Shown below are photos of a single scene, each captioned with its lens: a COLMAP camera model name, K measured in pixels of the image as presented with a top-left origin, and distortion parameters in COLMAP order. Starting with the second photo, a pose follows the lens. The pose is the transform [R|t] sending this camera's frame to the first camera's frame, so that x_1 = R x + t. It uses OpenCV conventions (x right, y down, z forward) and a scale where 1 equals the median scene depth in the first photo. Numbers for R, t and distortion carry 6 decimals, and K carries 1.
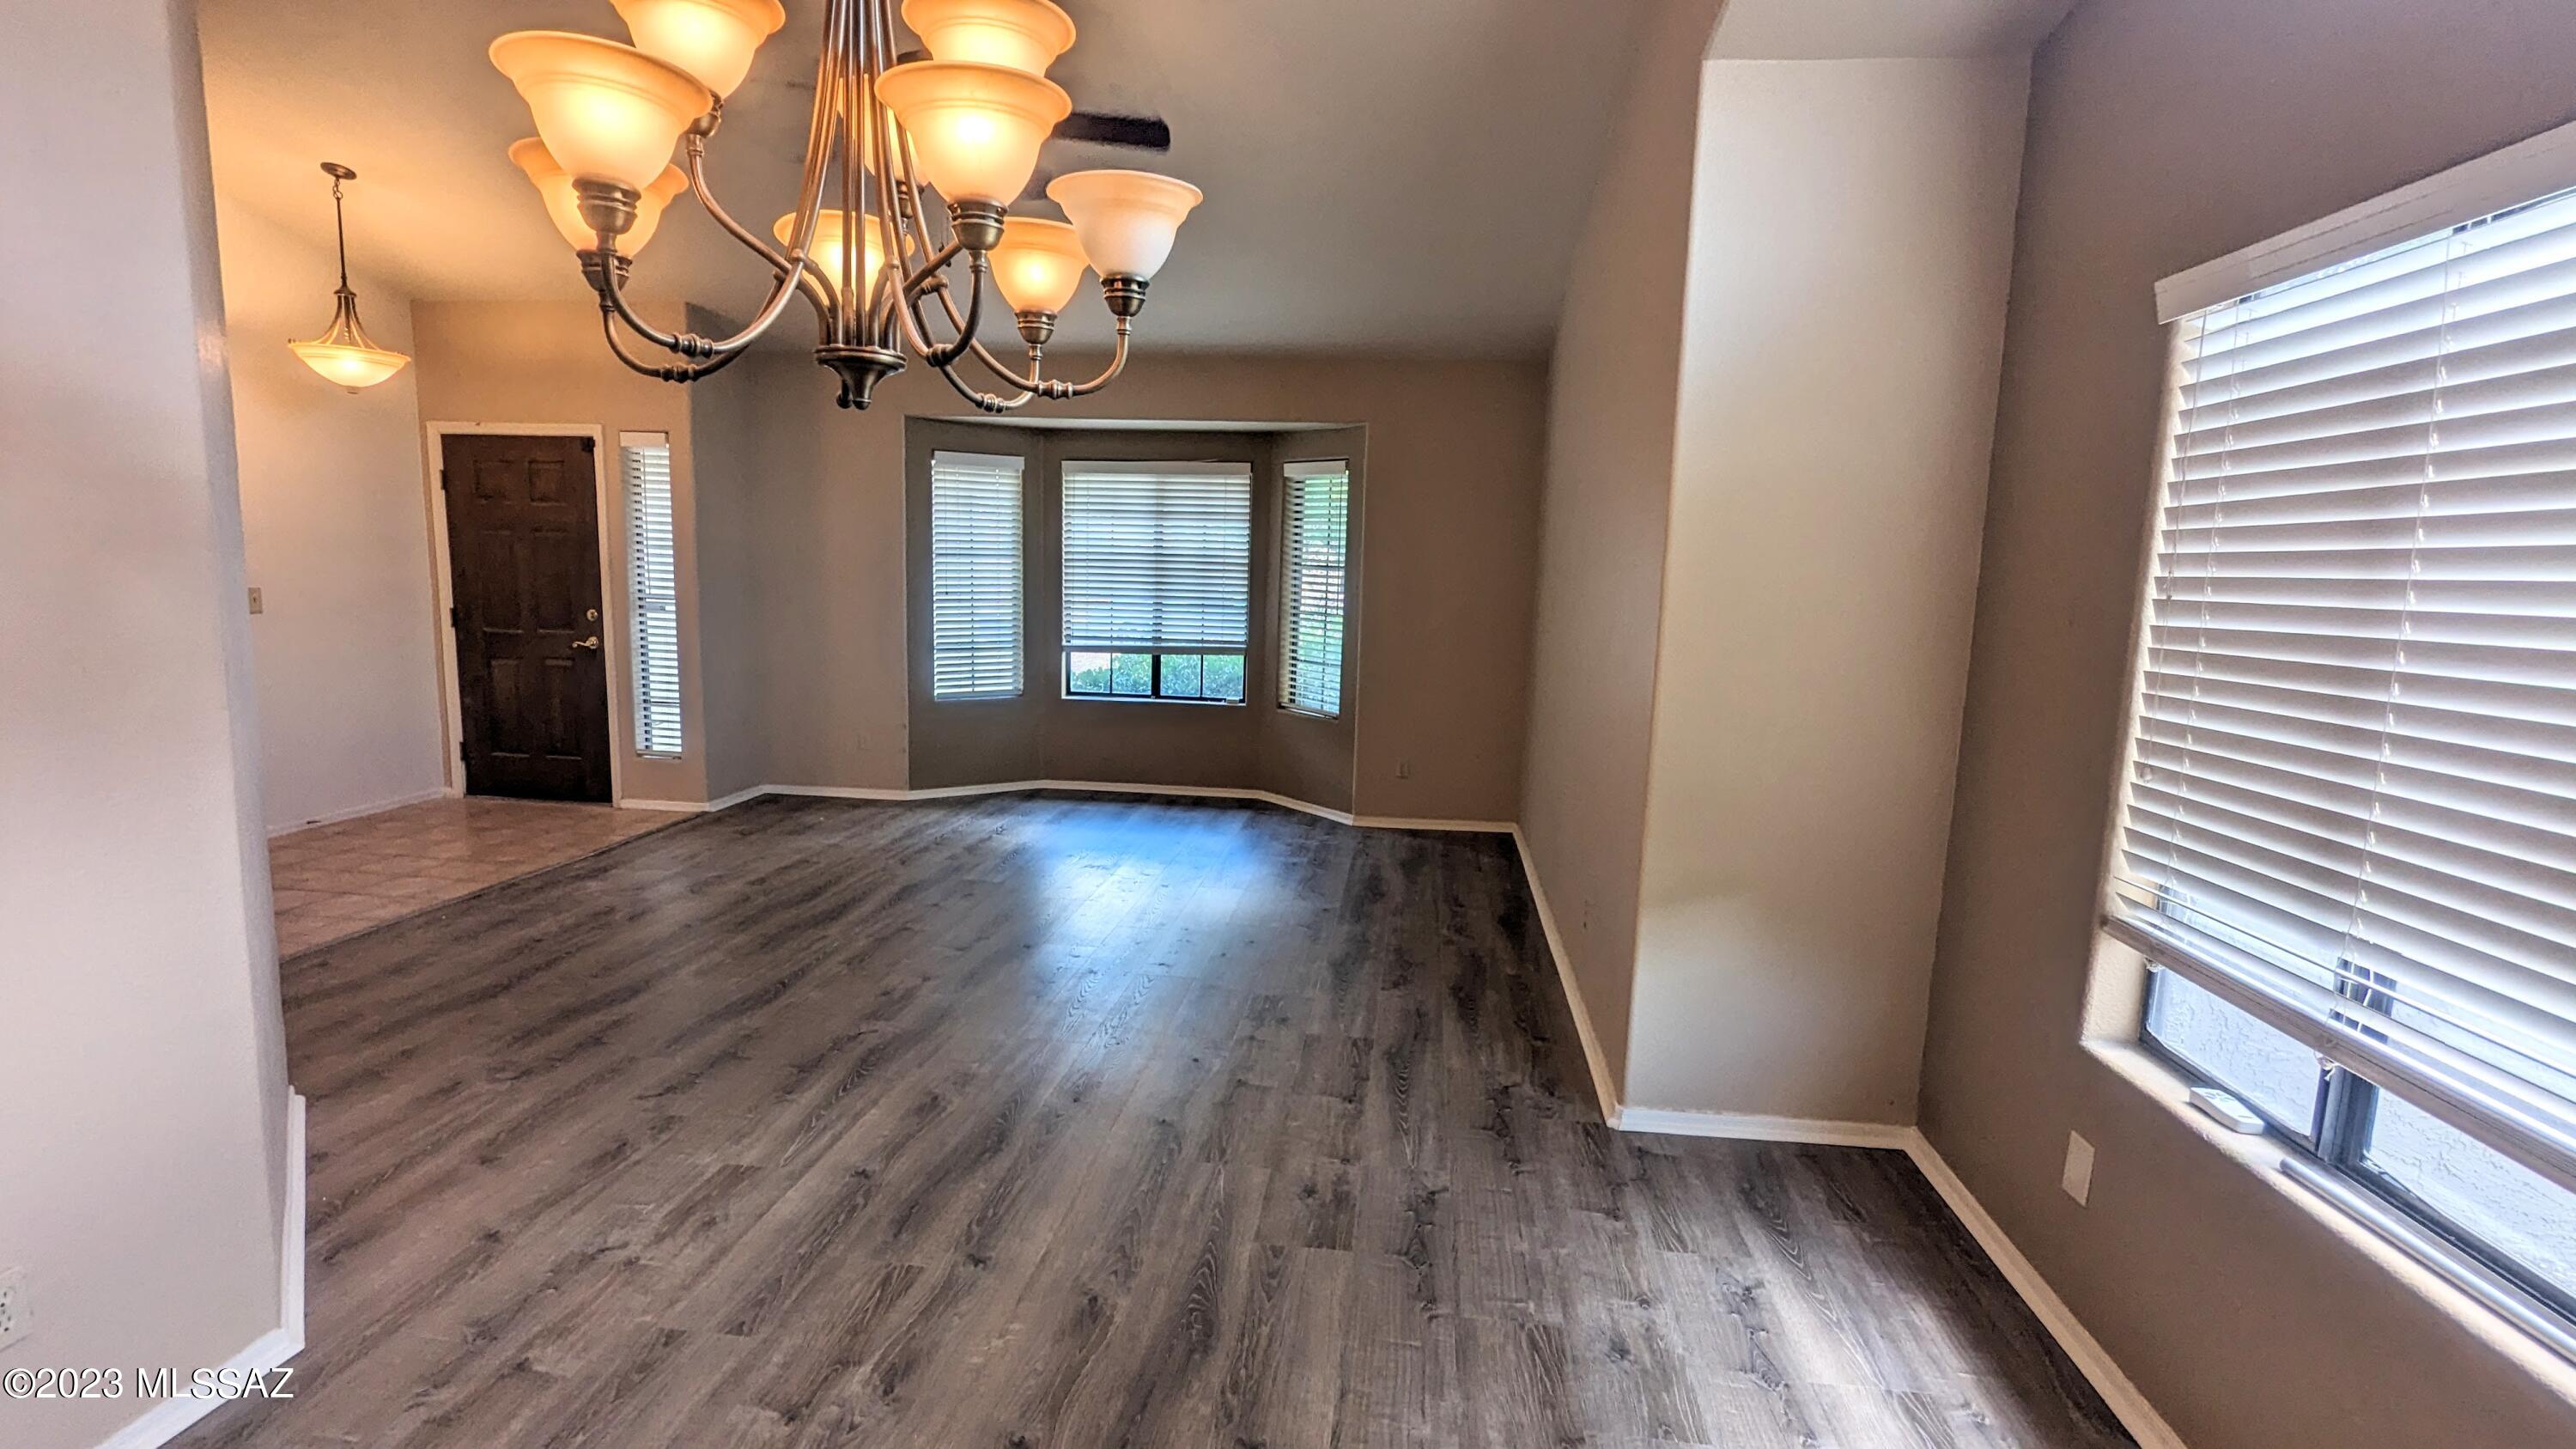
lens RADIAL K [[1214.9, 0, 1279.3], [0, 1214.9, 735.8], [0, 0, 1]] dist [-0.002165, 0.002172]
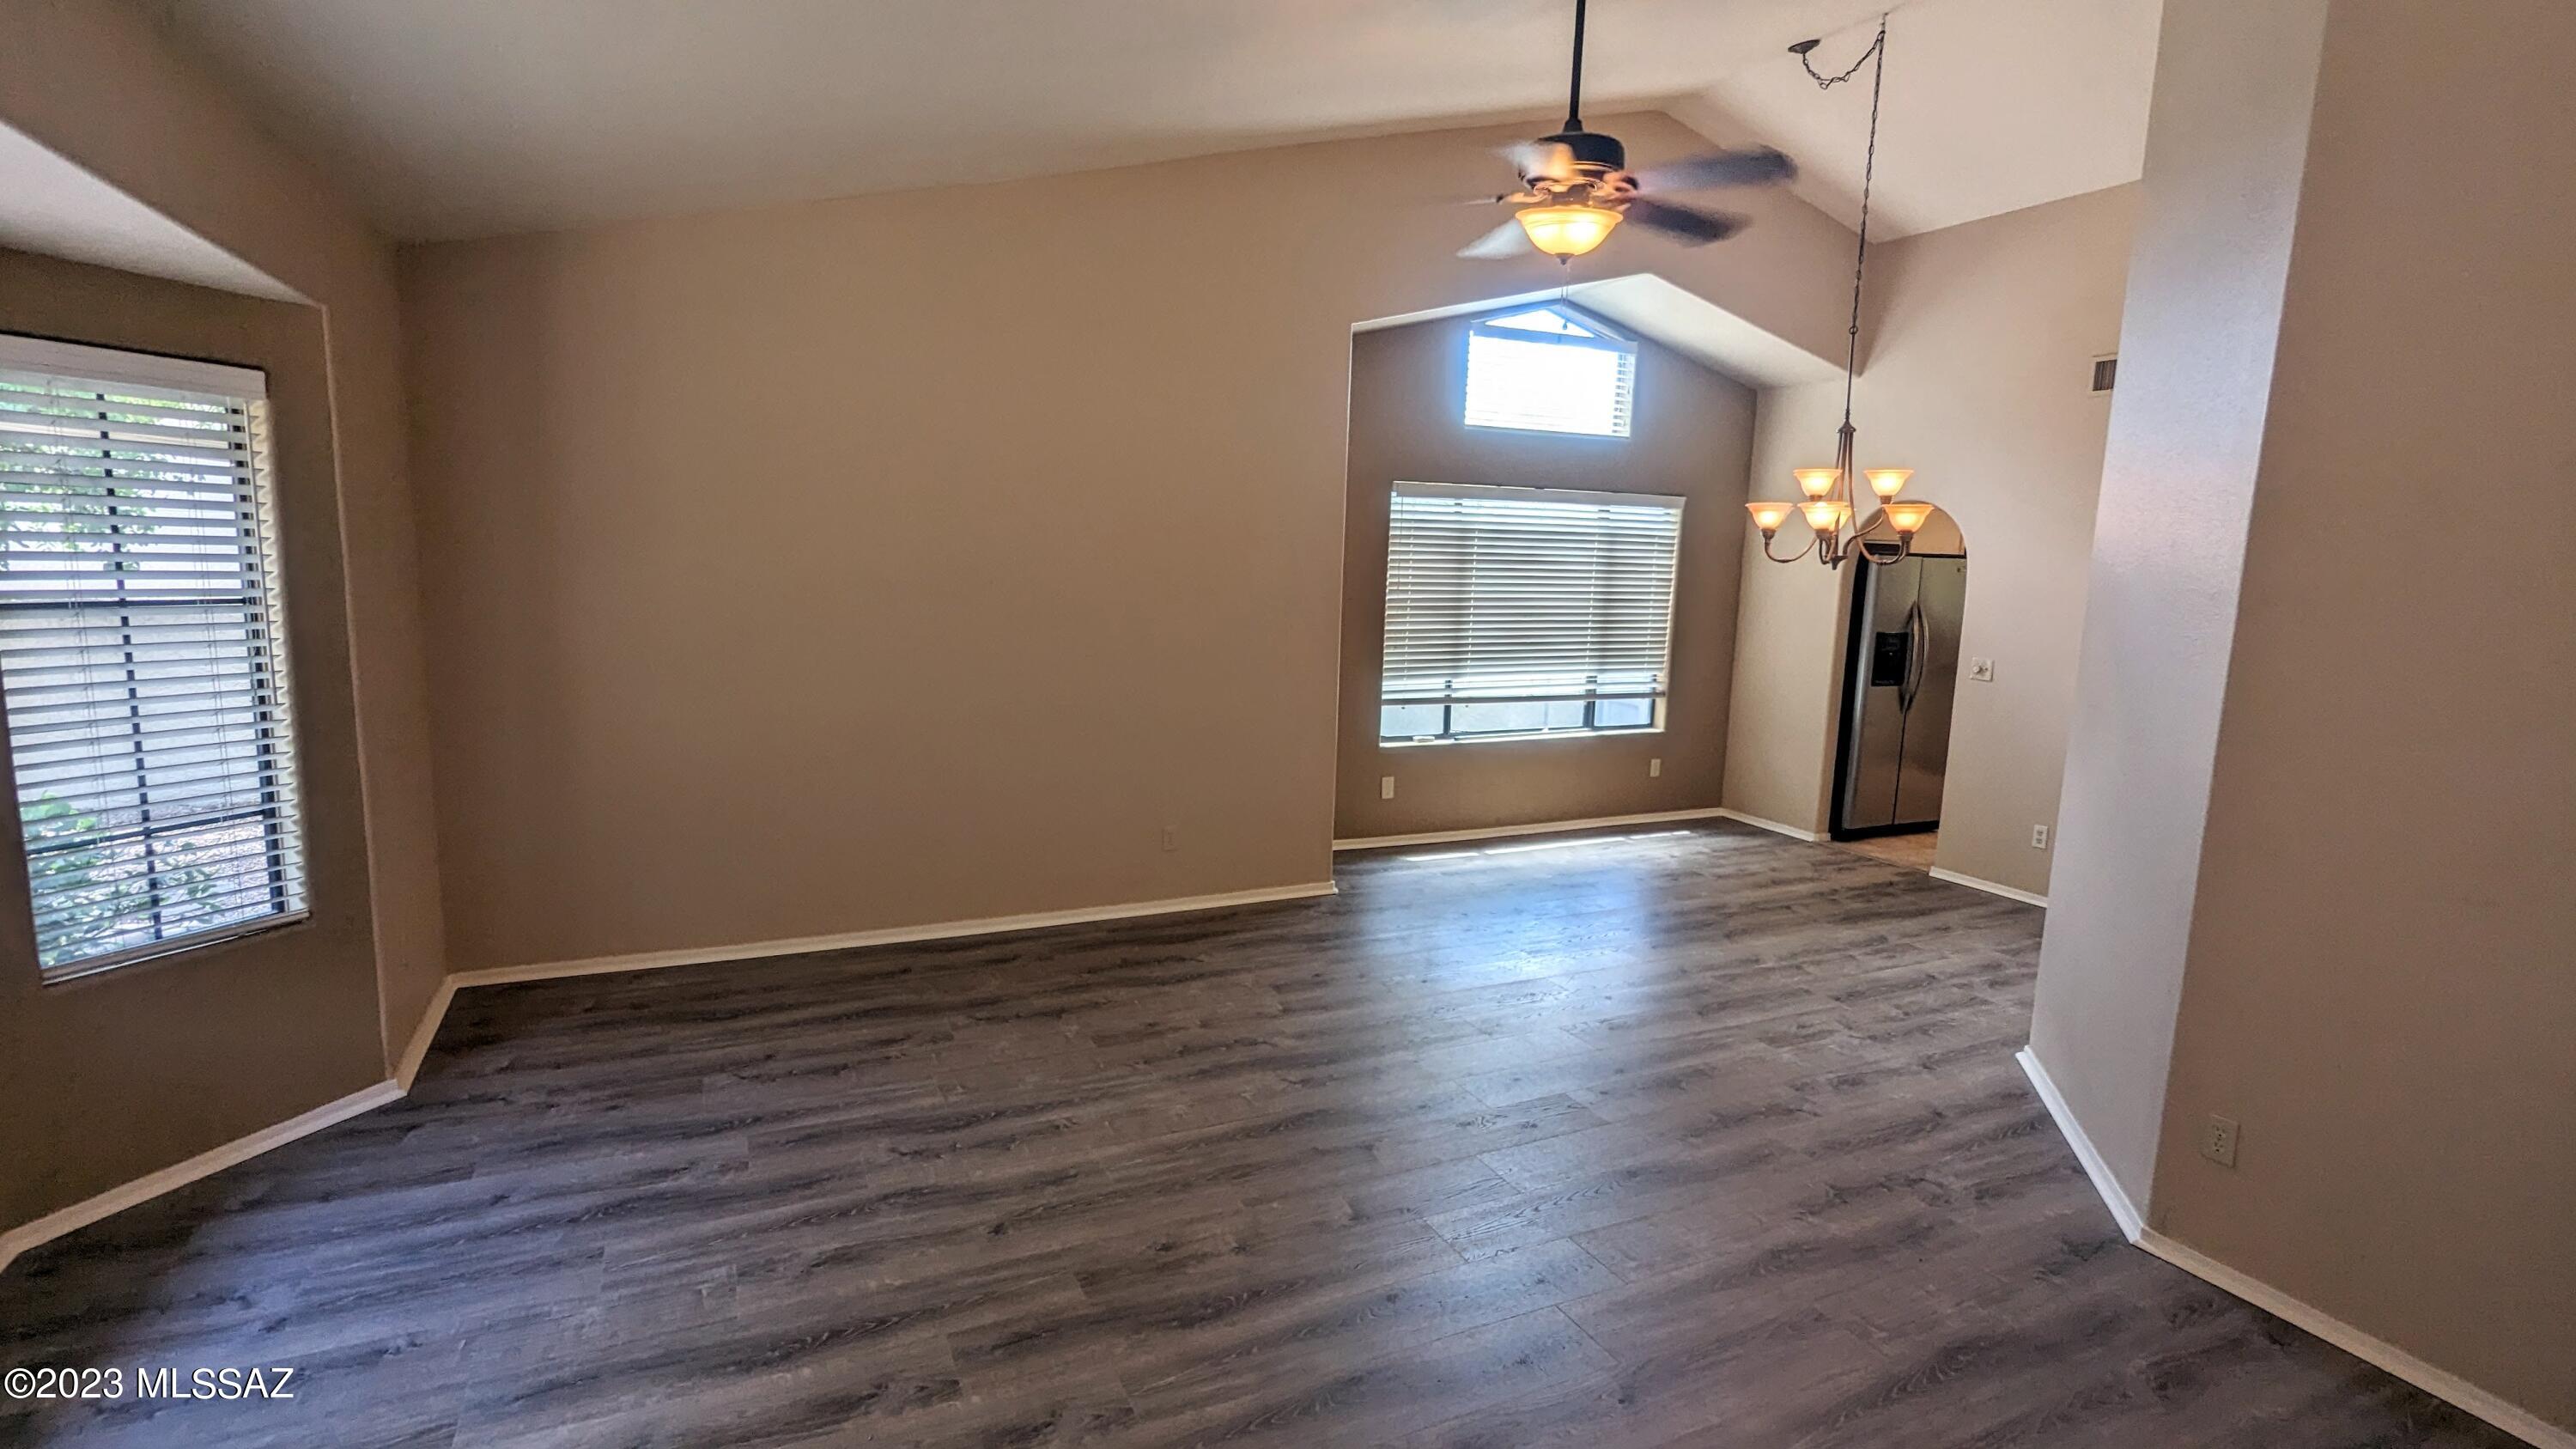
lens RADIAL K [[1214.9, 0, 1277.3], [0, 1214.9, 724.5], [0, 0, 1]] dist [-0.002165, 0.002172]
pose [[-0.531694, -0.171267, 0.829439, -0.746781], [0.074721, 0.966036, 0.247370, -0.247840], [-0.843634, 0.193502, -0.500838, 1.260603]]
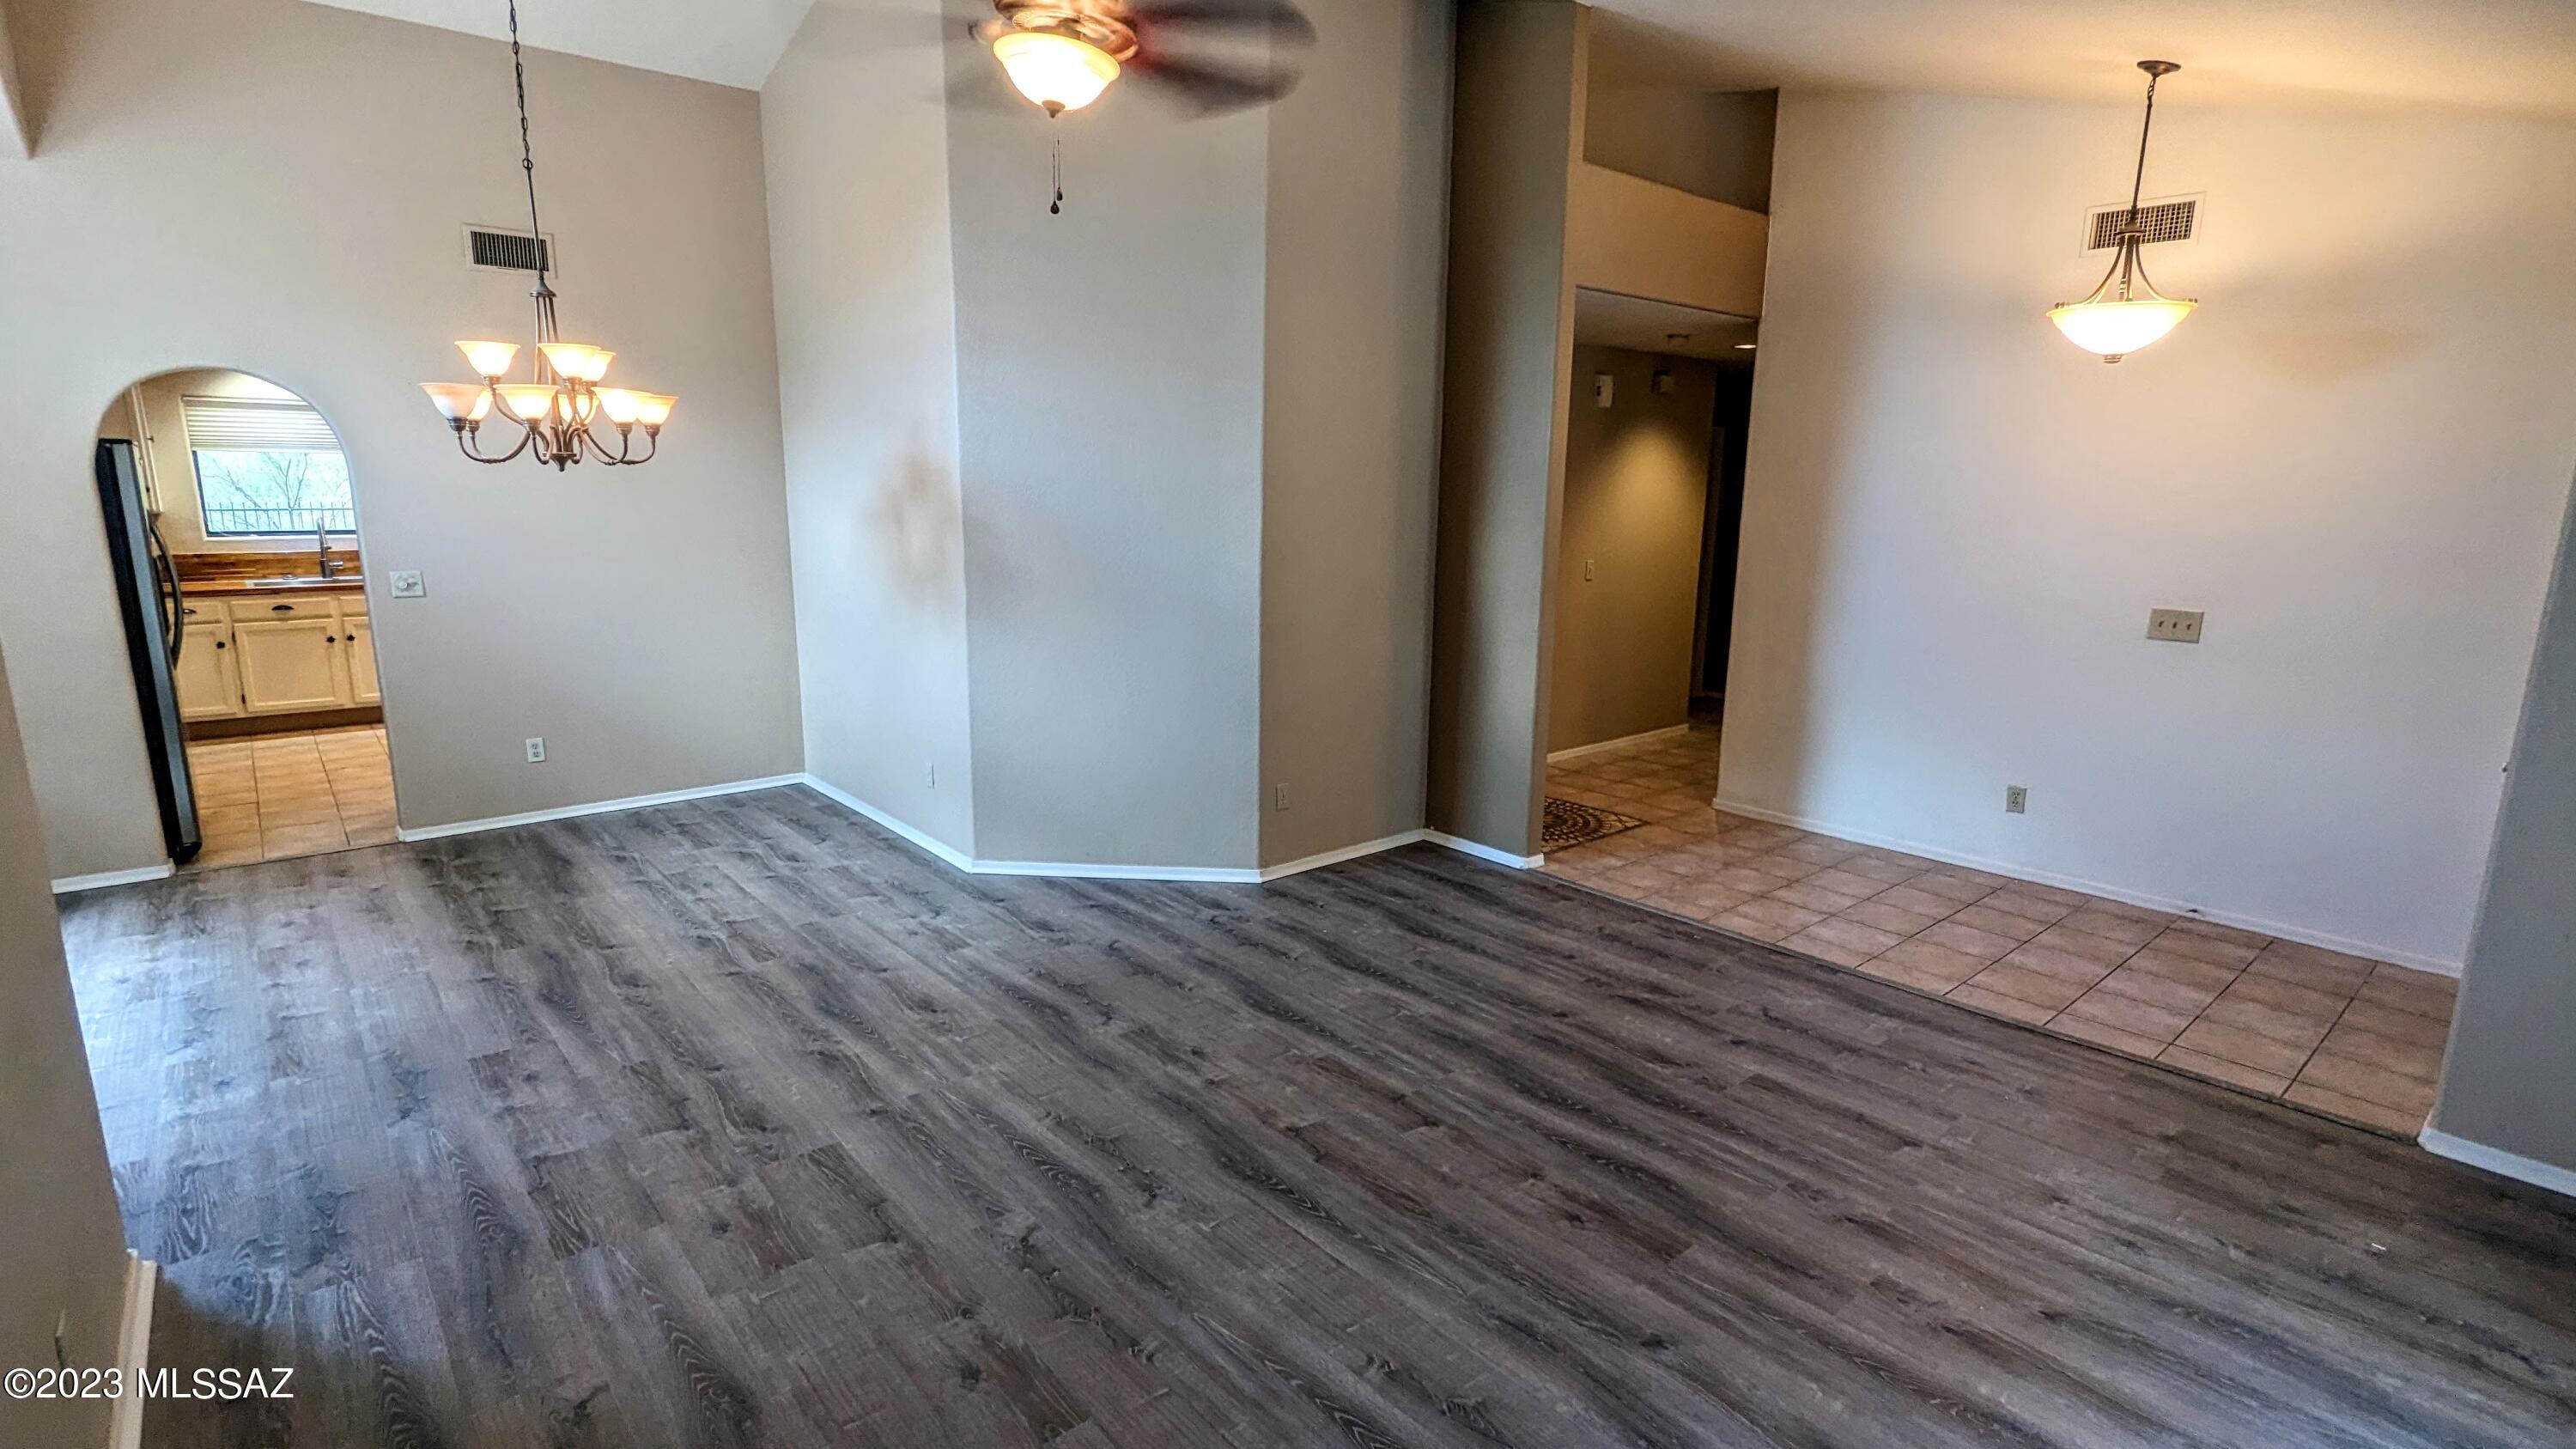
lens RADIAL K [[1214.9, 0, 1279.8], [0, 1214.9, 737.7], [0, 0, 1]] dist [-0.002165, 0.002172]
pose [[-0.673533, 0.115599, -0.730062, 0.204770], [-0.140100, 0.949825, 0.279649, -0.210771], [0.725759, 0.290635, -0.623543, 1.247615]]
